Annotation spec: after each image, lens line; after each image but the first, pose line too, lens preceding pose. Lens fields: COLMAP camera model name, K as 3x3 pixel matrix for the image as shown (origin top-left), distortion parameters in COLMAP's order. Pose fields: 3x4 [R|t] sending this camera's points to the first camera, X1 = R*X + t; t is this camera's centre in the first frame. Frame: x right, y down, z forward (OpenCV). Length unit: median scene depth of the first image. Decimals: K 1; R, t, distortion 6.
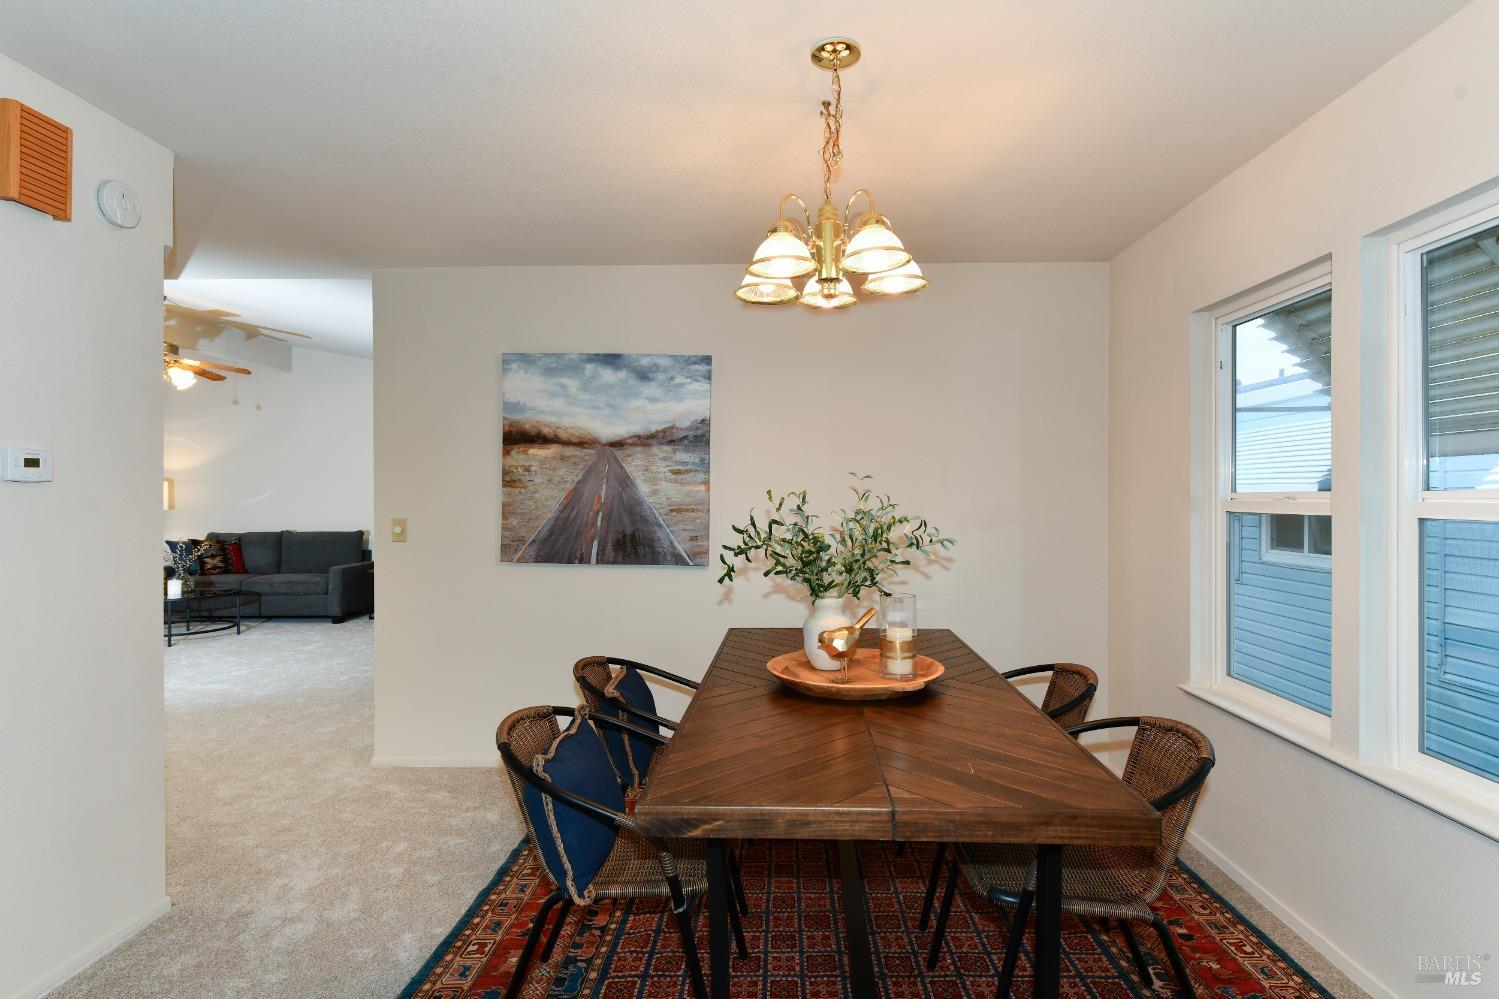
lens RADIAL K [[781.7, 0, 747.0], [0, 781.7, 501.0], [0, 0, 1]] dist [0.004387, -0.000955]
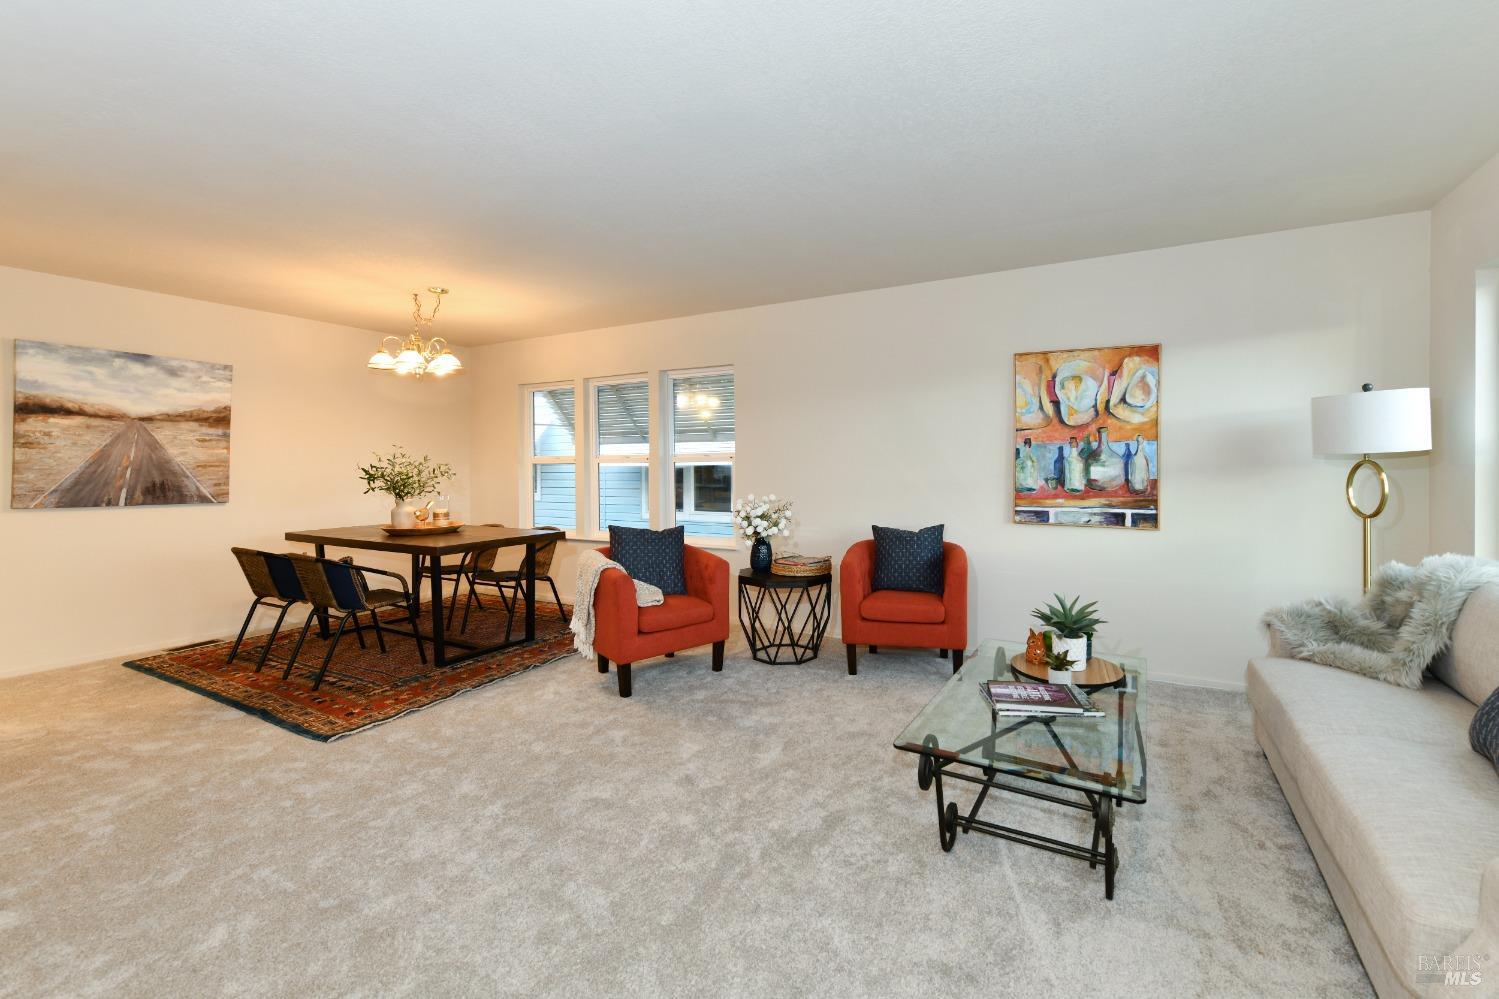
lens RADIAL K [[610.7, 0, 804.2], [0, 610.7, 470.5], [0, 0, 1]] dist [0.001631, 0.000040]
pose [[0.421528, -0.011083, 0.906748, -0.663802], [-0.005416, 0.999877, 0.014740, -0.003082], [-0.906799, -0.011124, 0.421416, -0.530045]]
